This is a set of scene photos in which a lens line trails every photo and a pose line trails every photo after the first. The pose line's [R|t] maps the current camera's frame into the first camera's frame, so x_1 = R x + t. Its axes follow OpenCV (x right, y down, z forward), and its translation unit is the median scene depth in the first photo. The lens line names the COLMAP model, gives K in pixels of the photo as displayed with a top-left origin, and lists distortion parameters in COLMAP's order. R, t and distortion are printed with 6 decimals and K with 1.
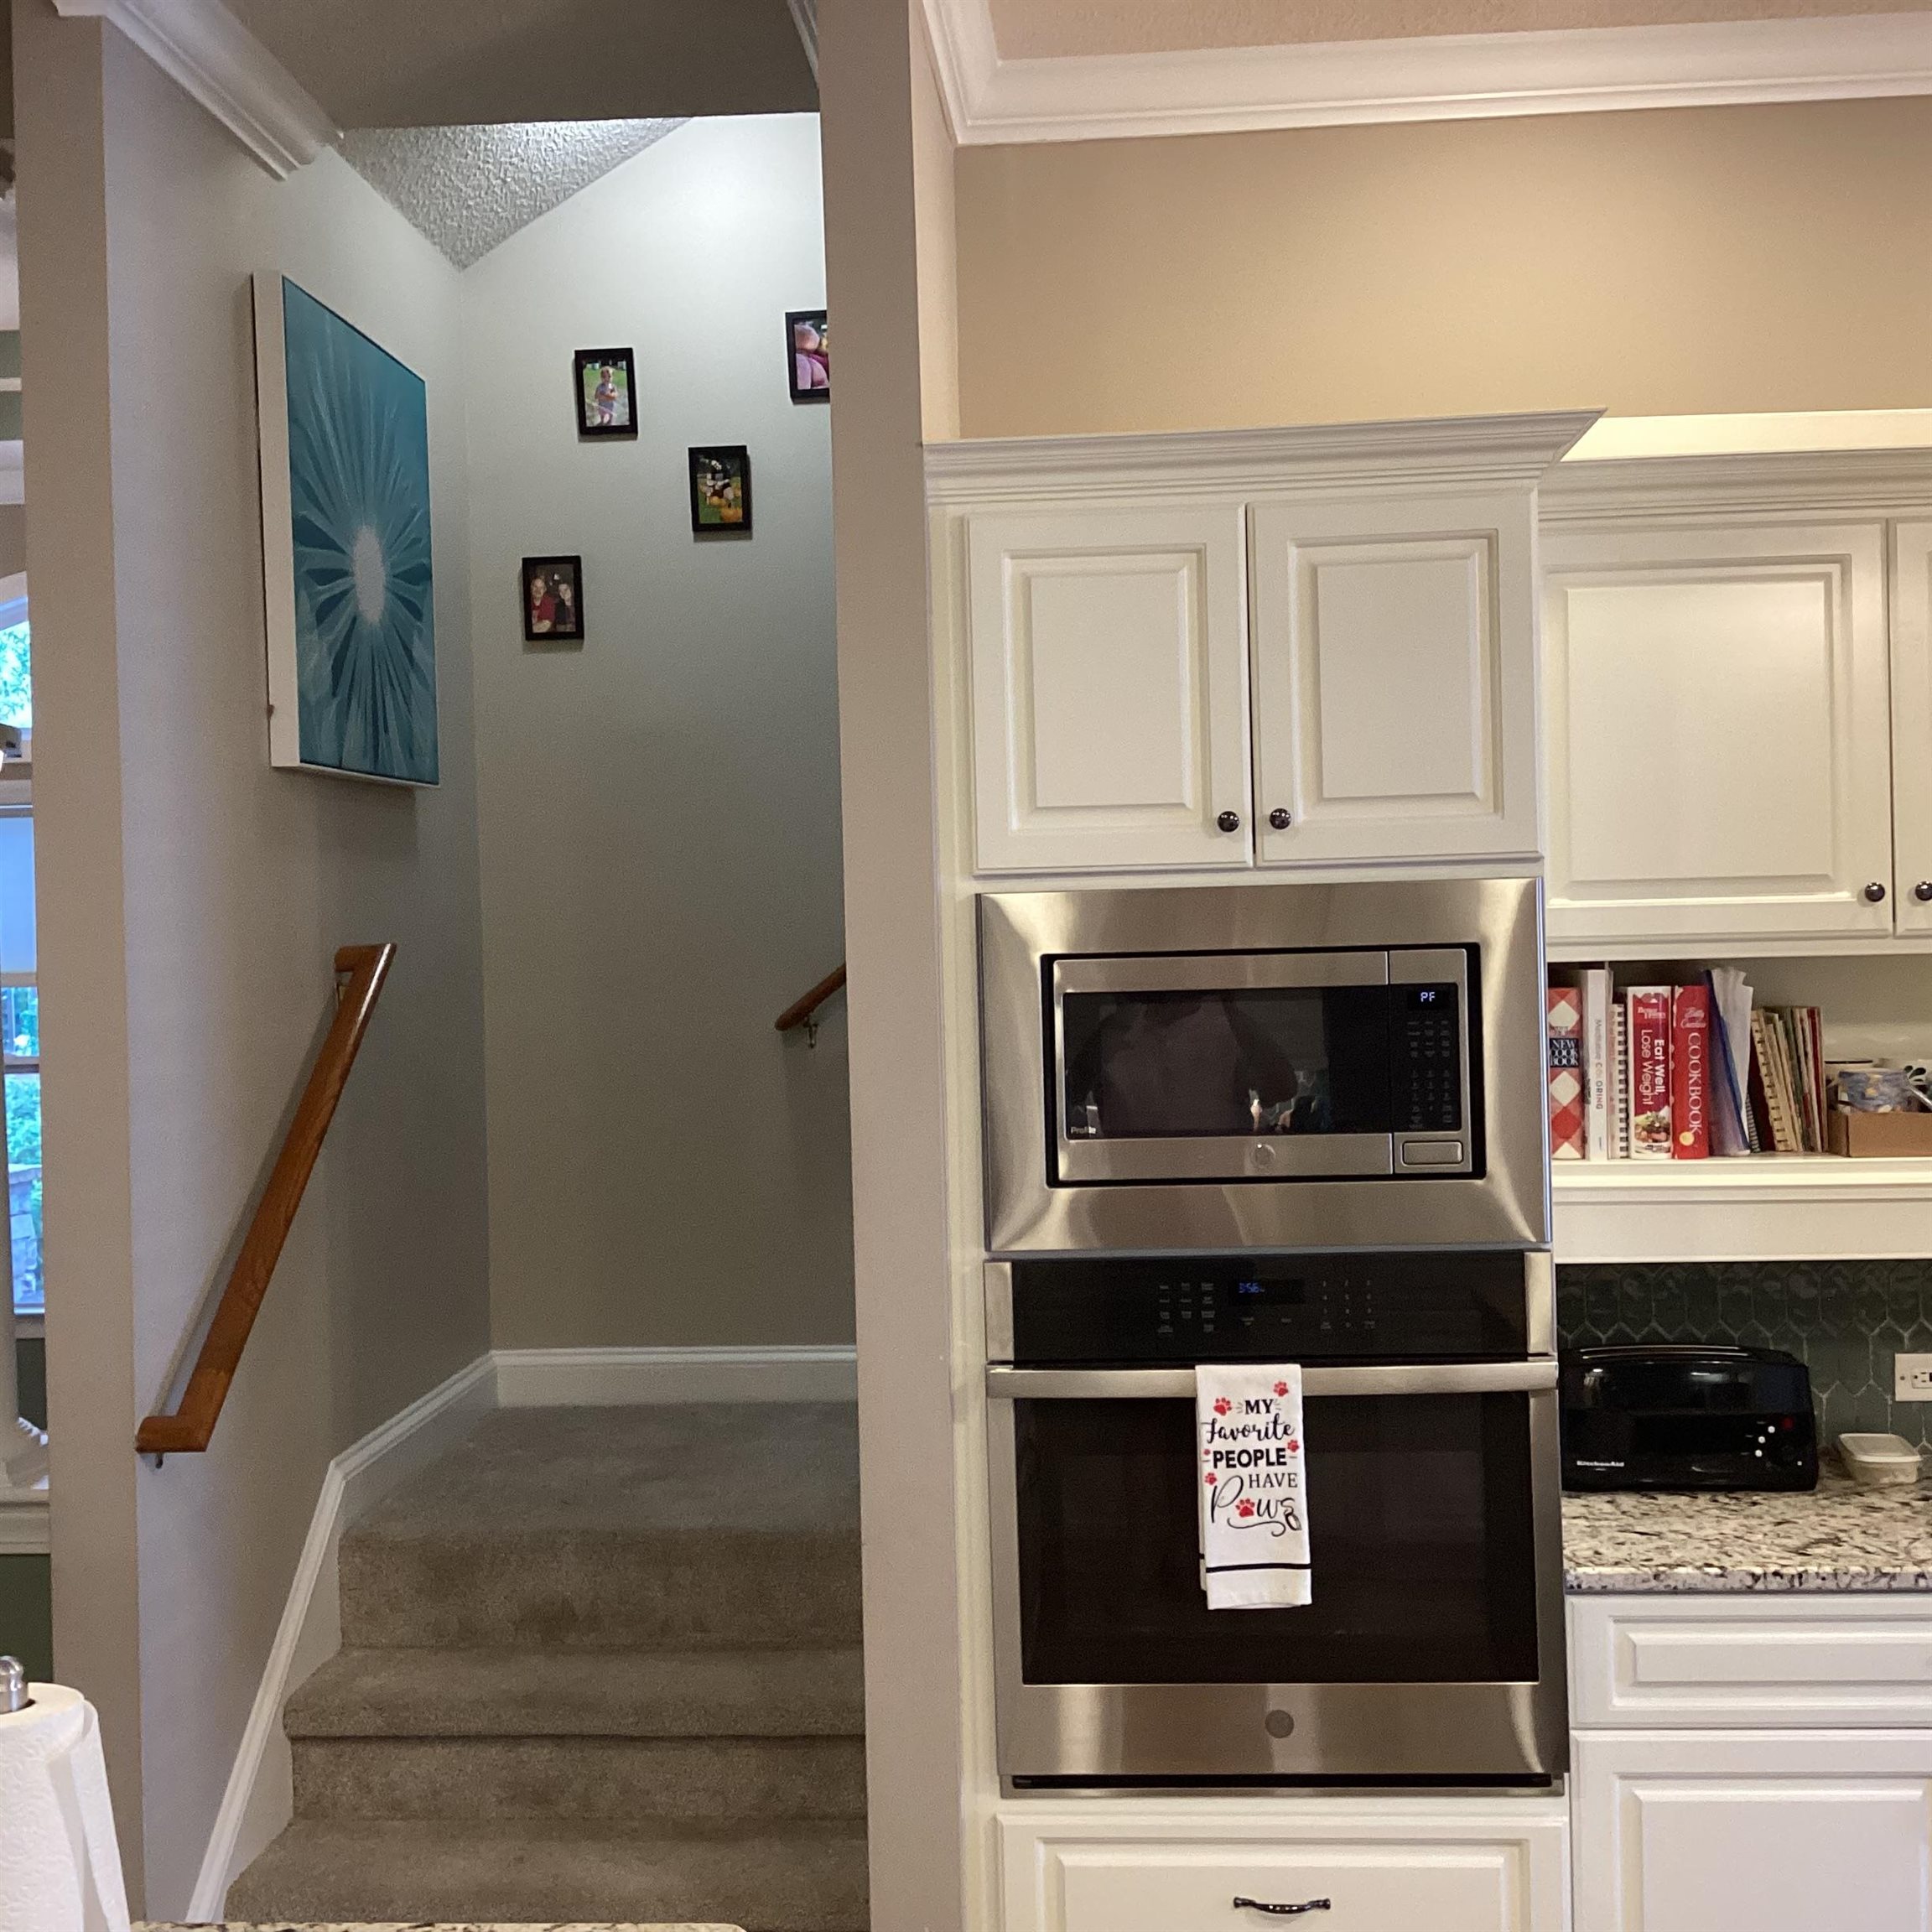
lens RADIAL K [[2395.5, 0, 966.4], [0, 2395.5, 955.8], [0, 0, 1]] dist [0.093449, 0.000000]
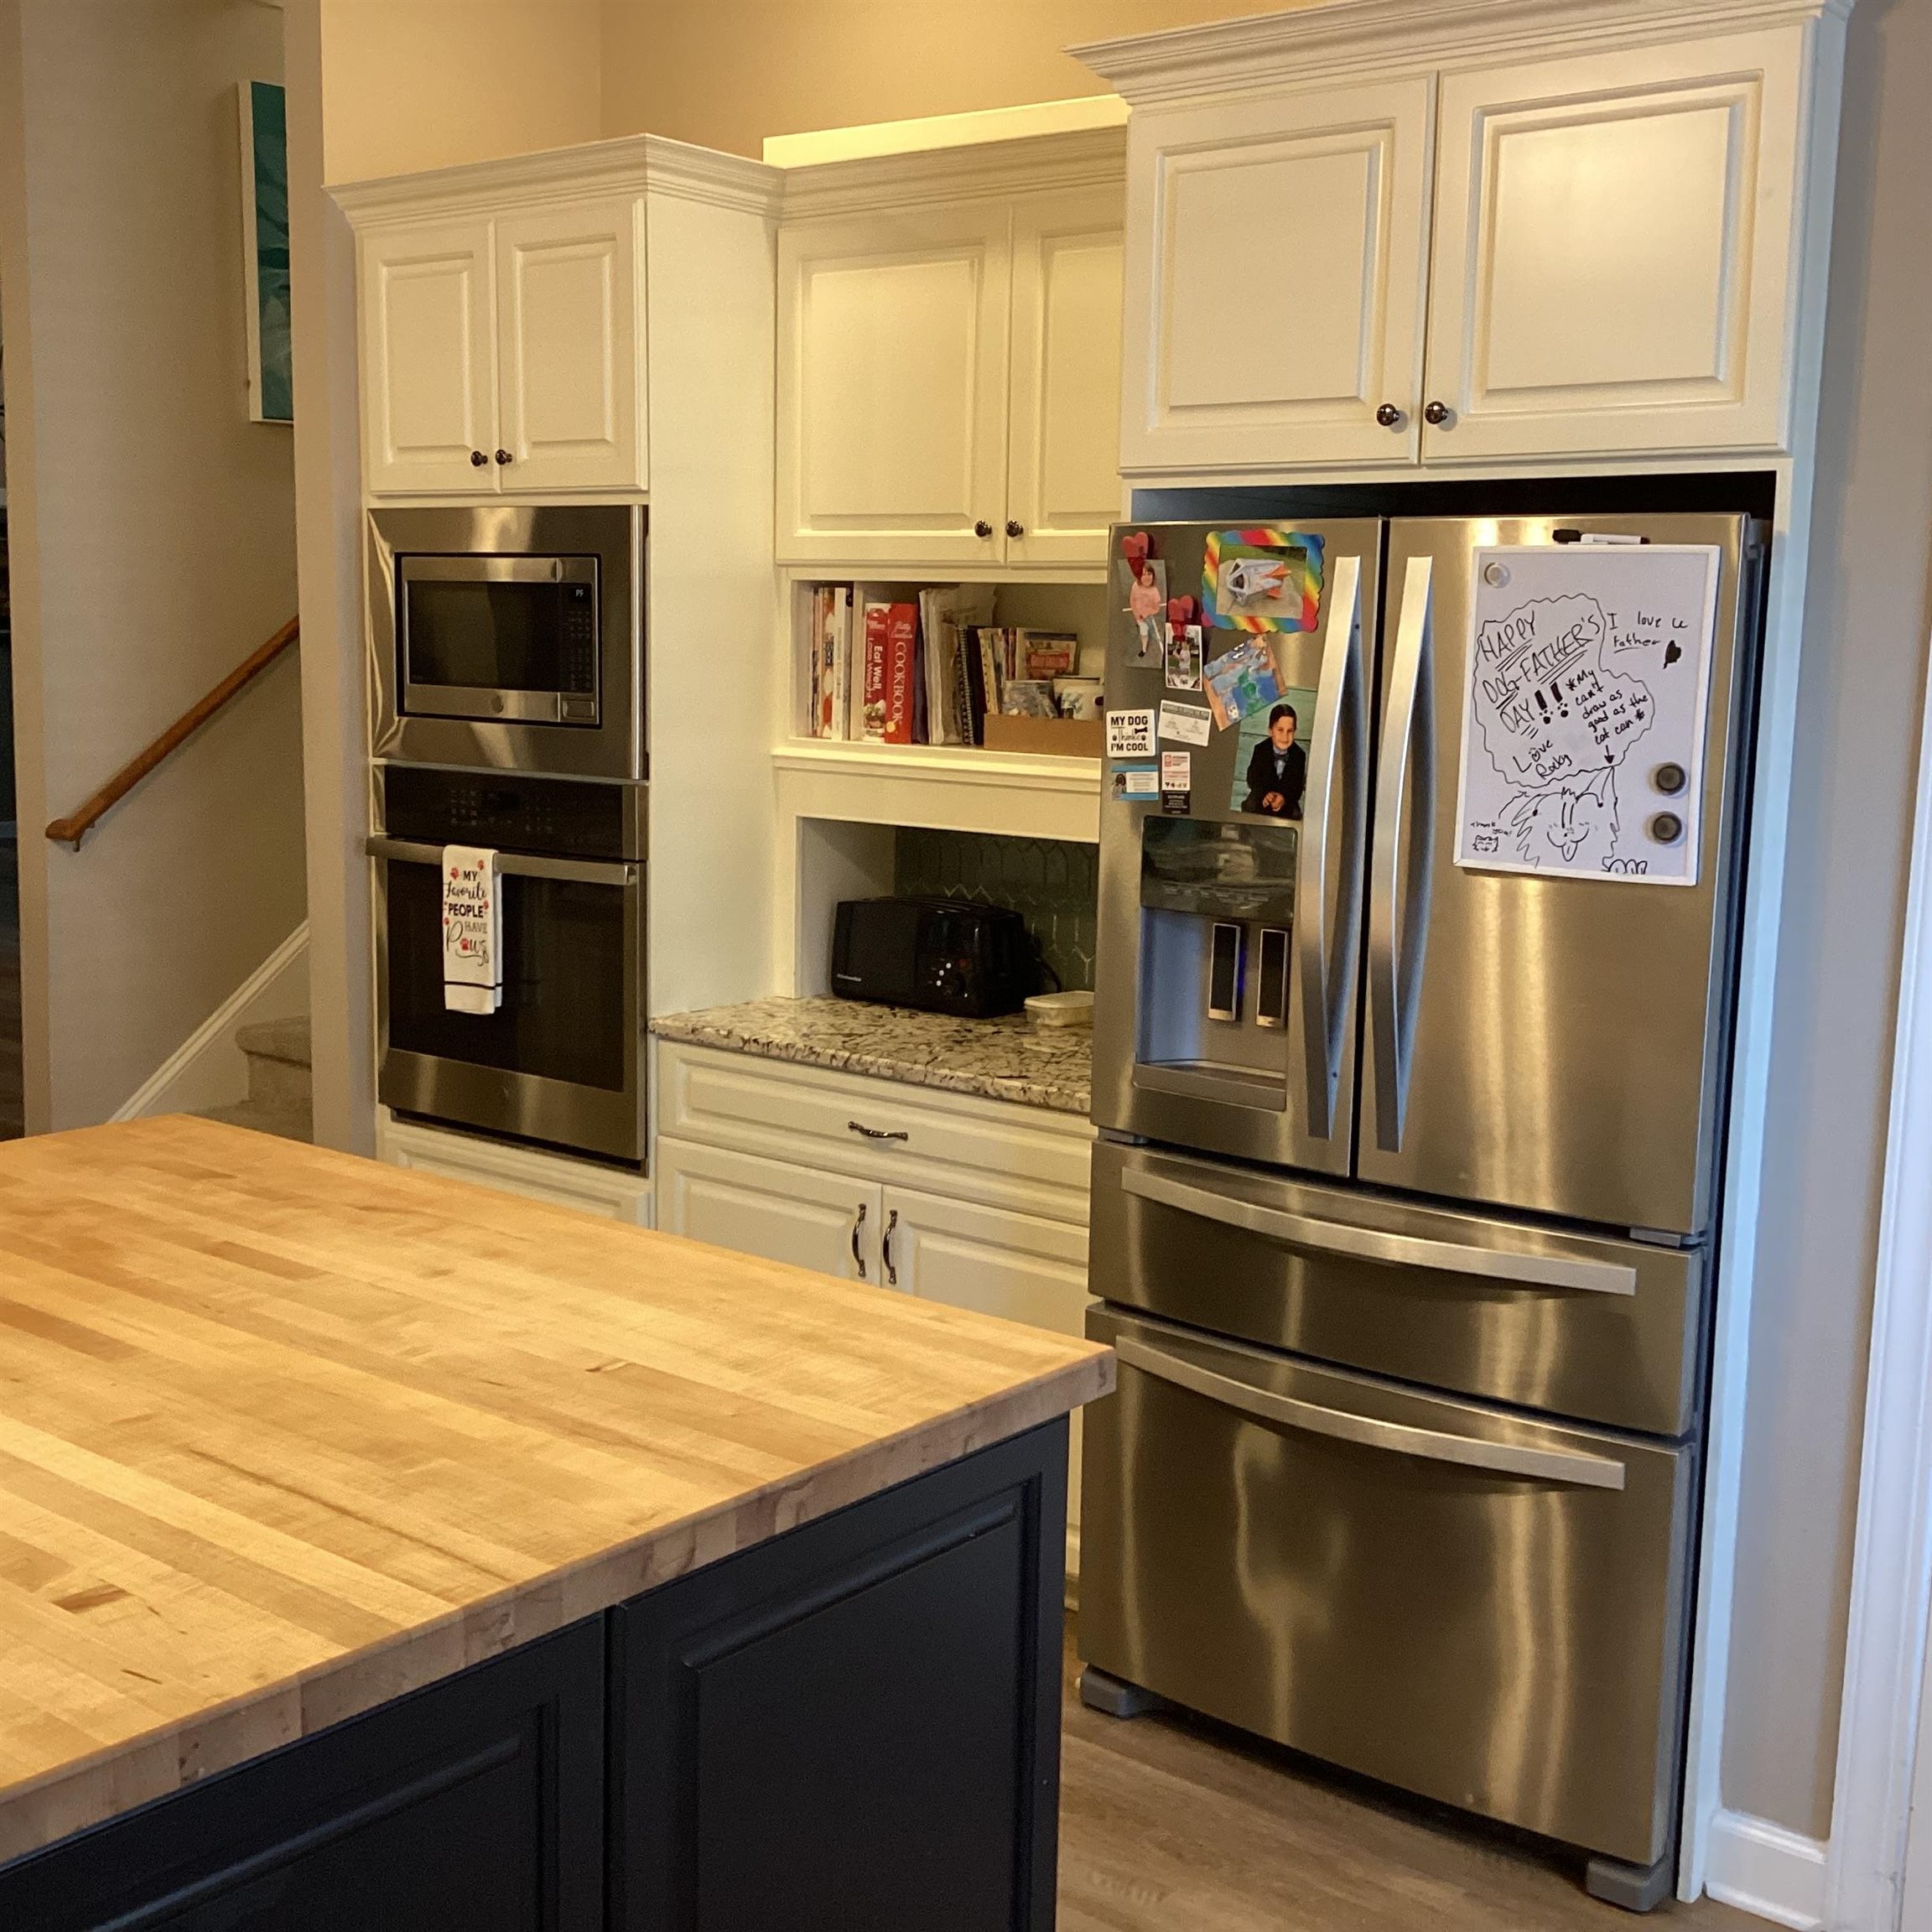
lens RADIAL K [[2395.5, 0, 961.3], [0, 2395.5, 965.4], [0, 0, 1]] dist [0.093449, 0.000000]
pose [[0.805896, 0.126514, -0.578382, 1.172226], [-0.047619, 0.987588, 0.149671, 0.011100], [0.590139, -0.093077, 0.801918, 0.016286]]
